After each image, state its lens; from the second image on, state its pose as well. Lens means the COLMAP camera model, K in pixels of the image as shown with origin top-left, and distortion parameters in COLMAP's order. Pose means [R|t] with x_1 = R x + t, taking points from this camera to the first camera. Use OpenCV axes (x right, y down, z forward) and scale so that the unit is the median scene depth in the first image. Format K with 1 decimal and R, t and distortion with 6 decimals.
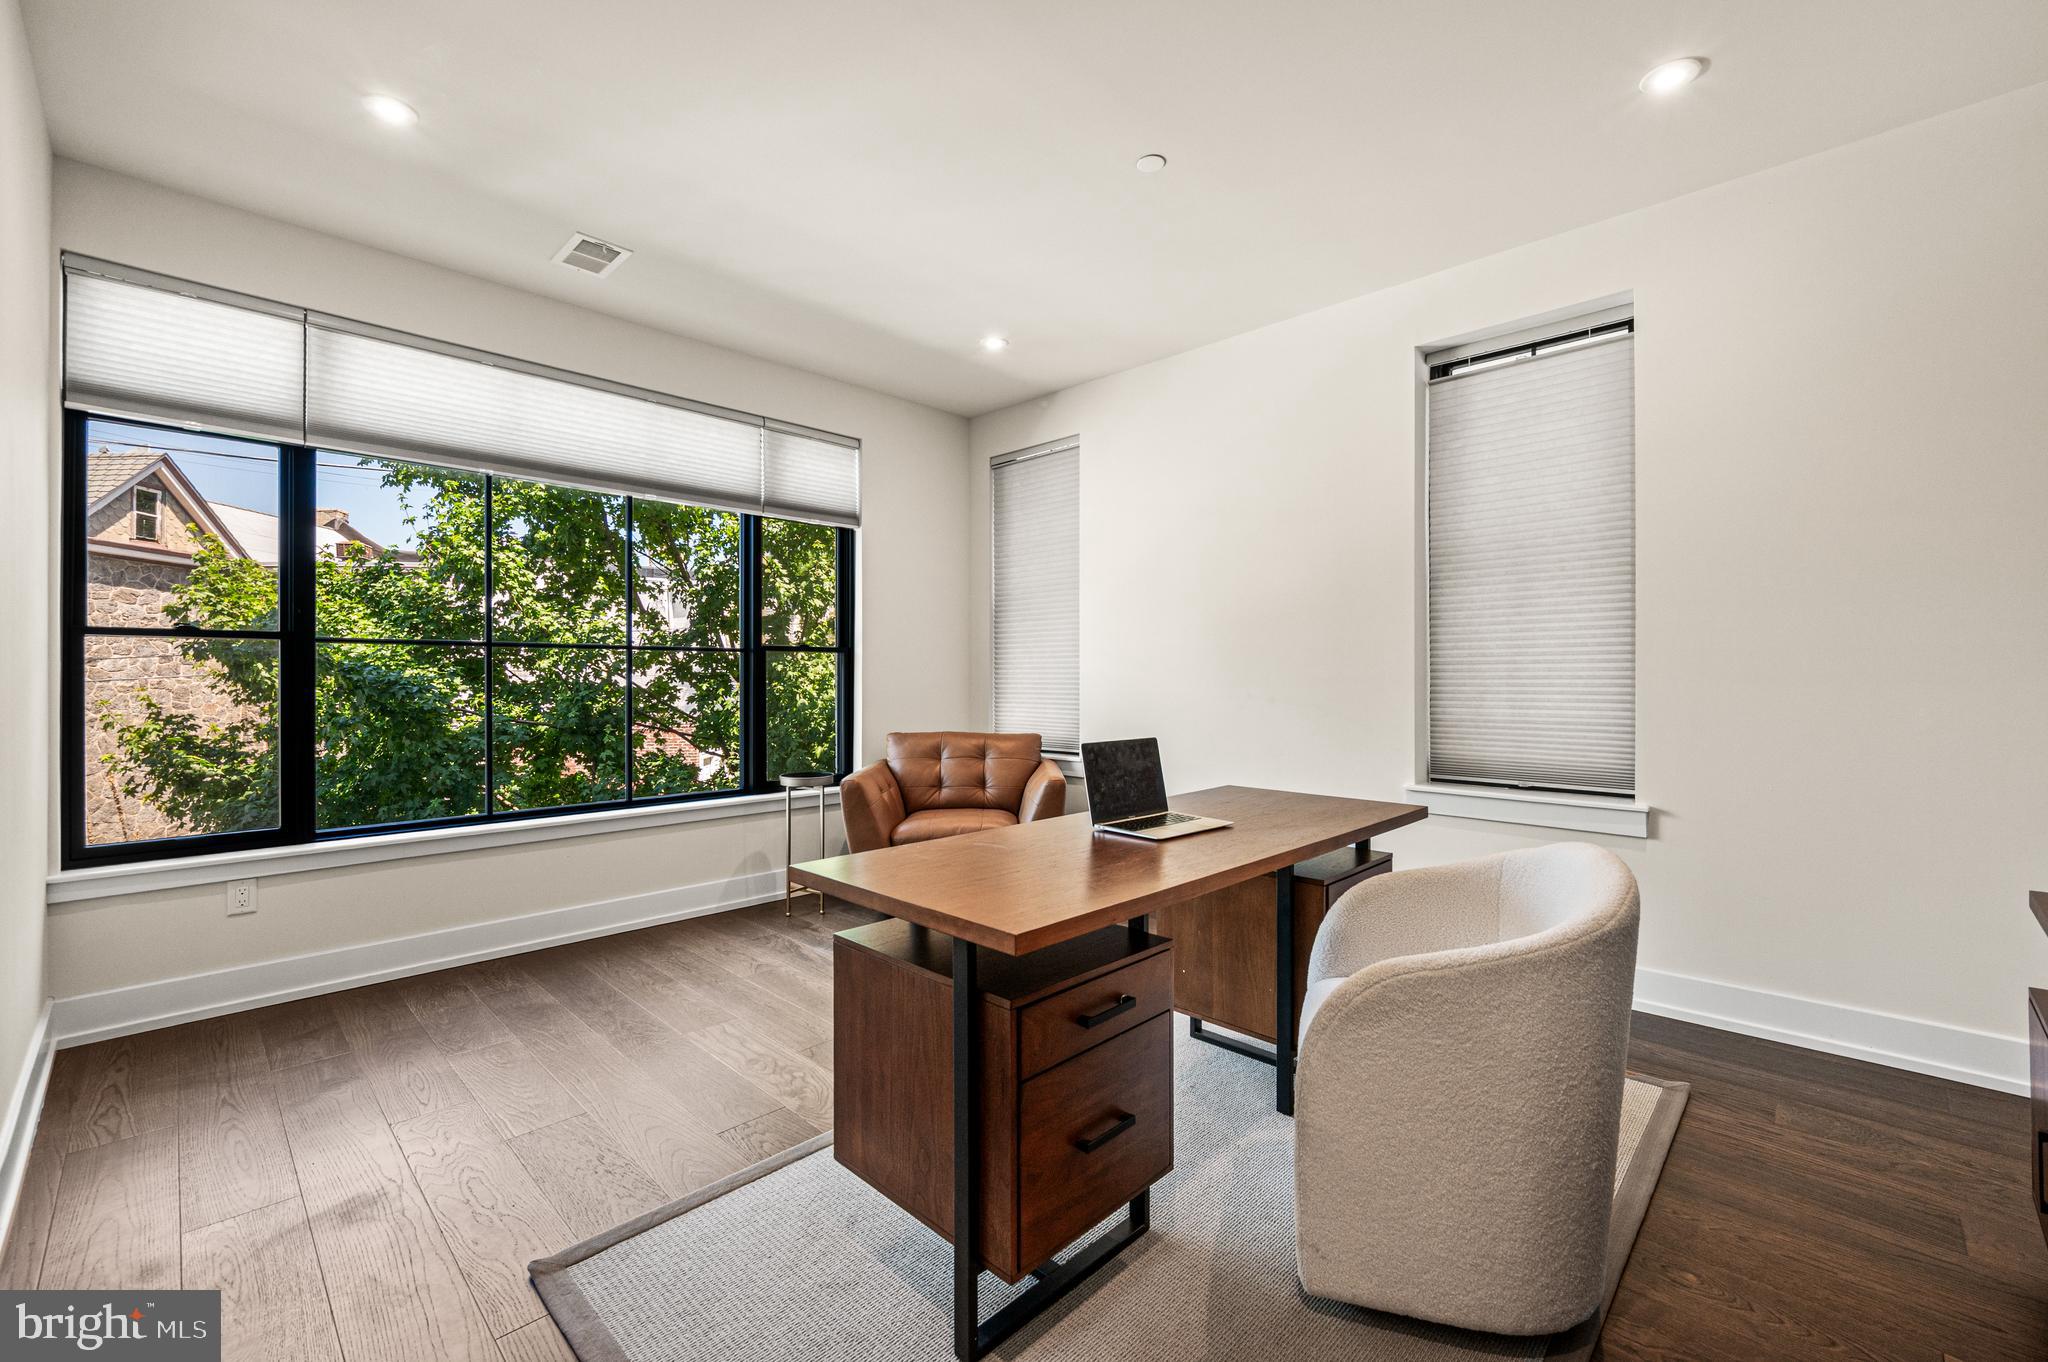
lens RADIAL K [[850.4, 0, 1027.1], [0, 850.4, 680.1], [0, 0, 1]] dist [-0.008788, 0.000144]
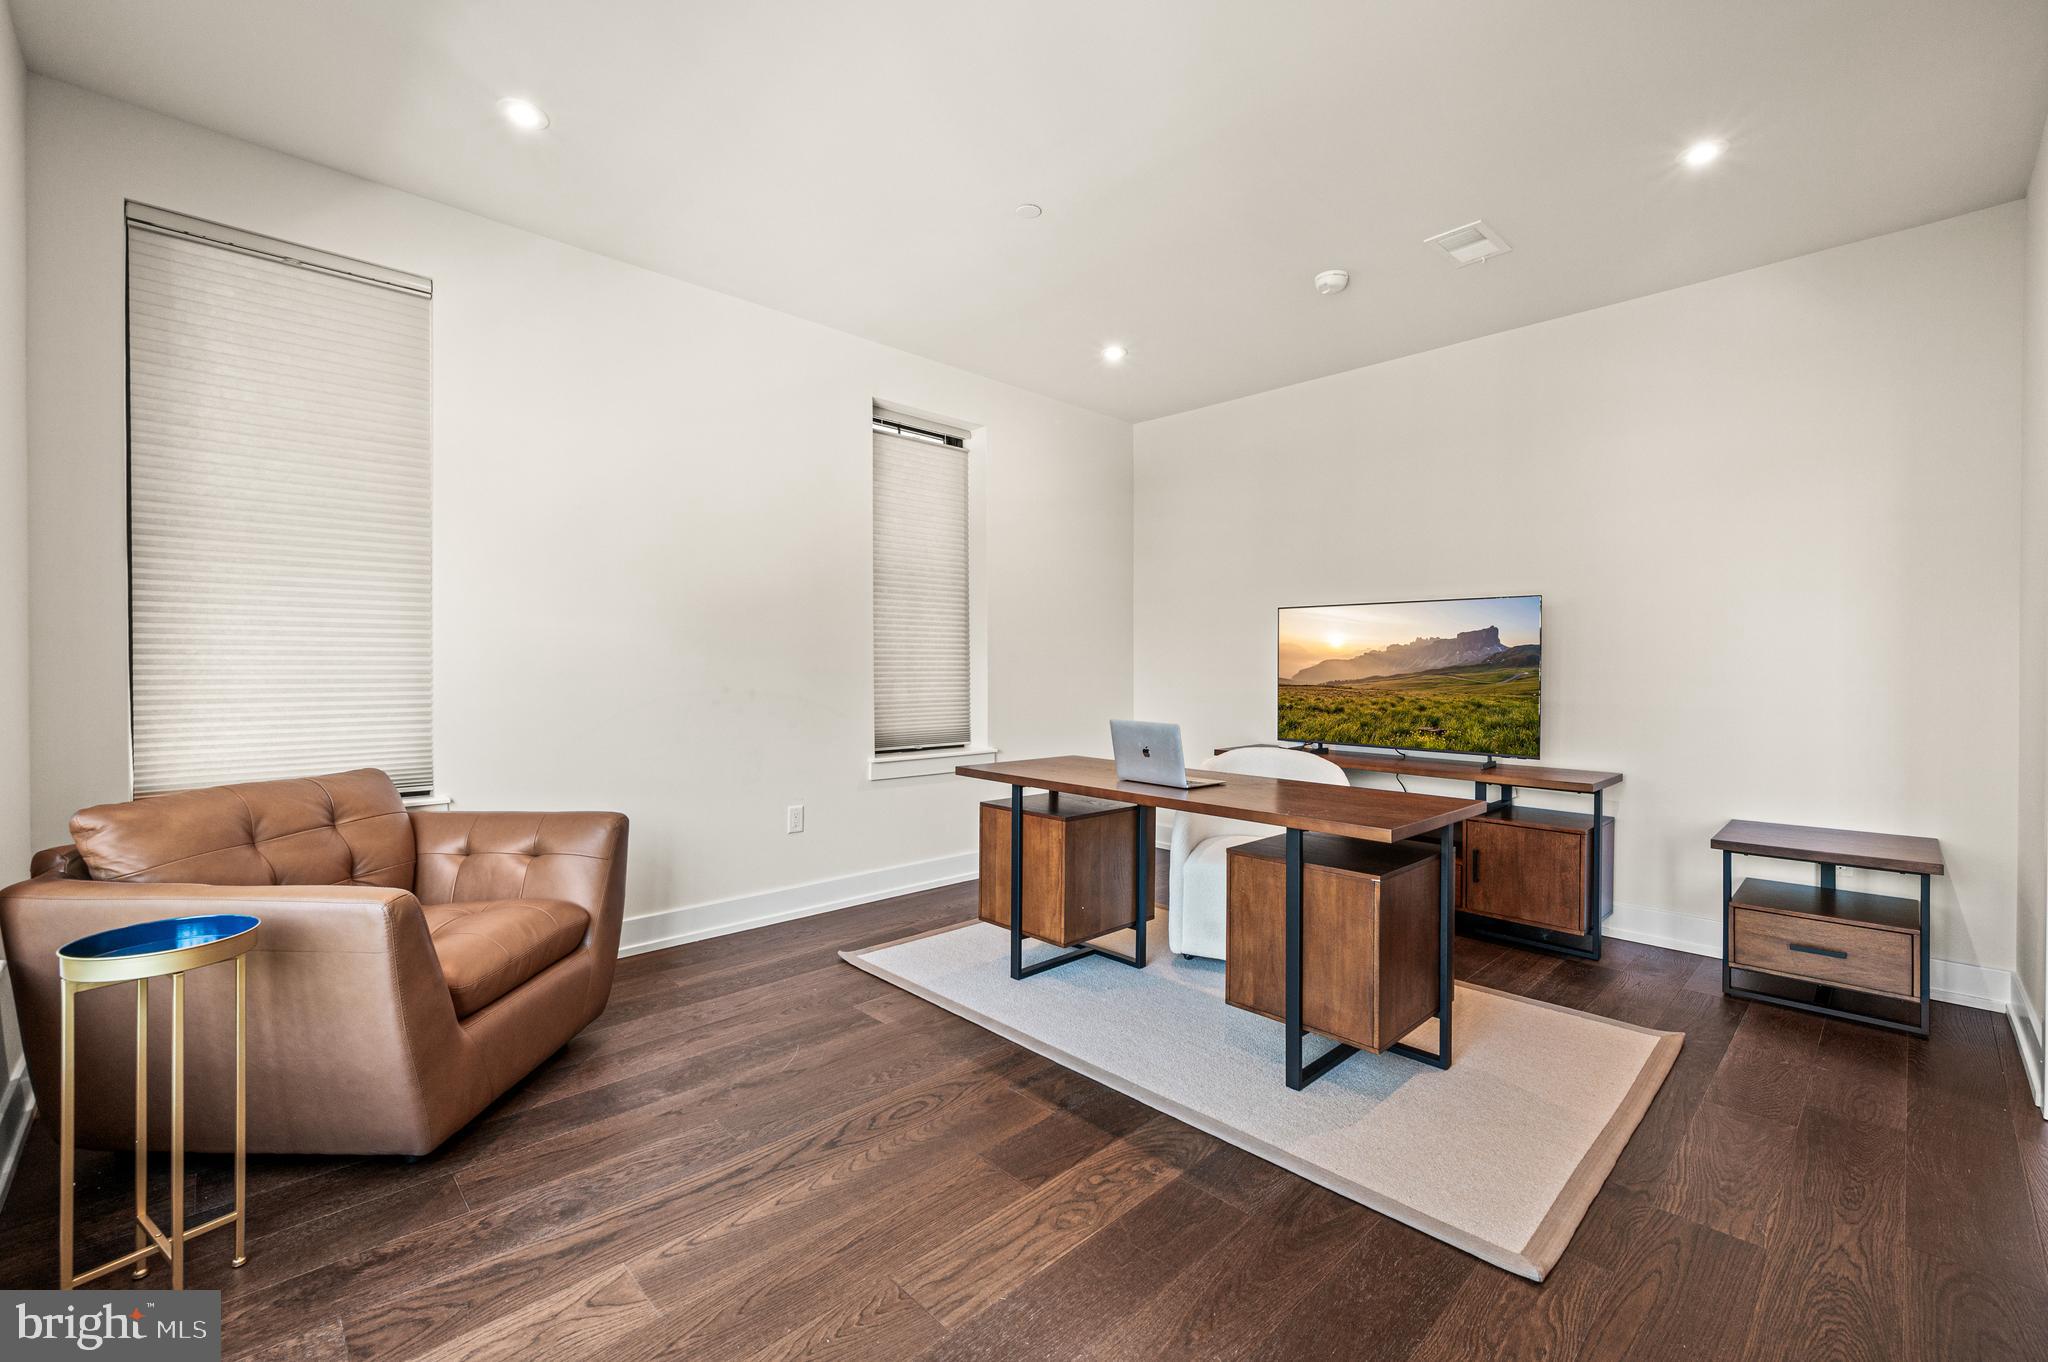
lens RADIAL K [[850.4, 0, 1026.8], [0, 850.4, 673.1], [0, 0, 1]] dist [-0.008788, 0.000144]
pose [[0.022778, 0.000164, 0.999741, -0.751869], [0.006862, 0.999976, -0.000320, 0.004095], [-0.999717, 0.006868, 0.022776, 0.754983]]
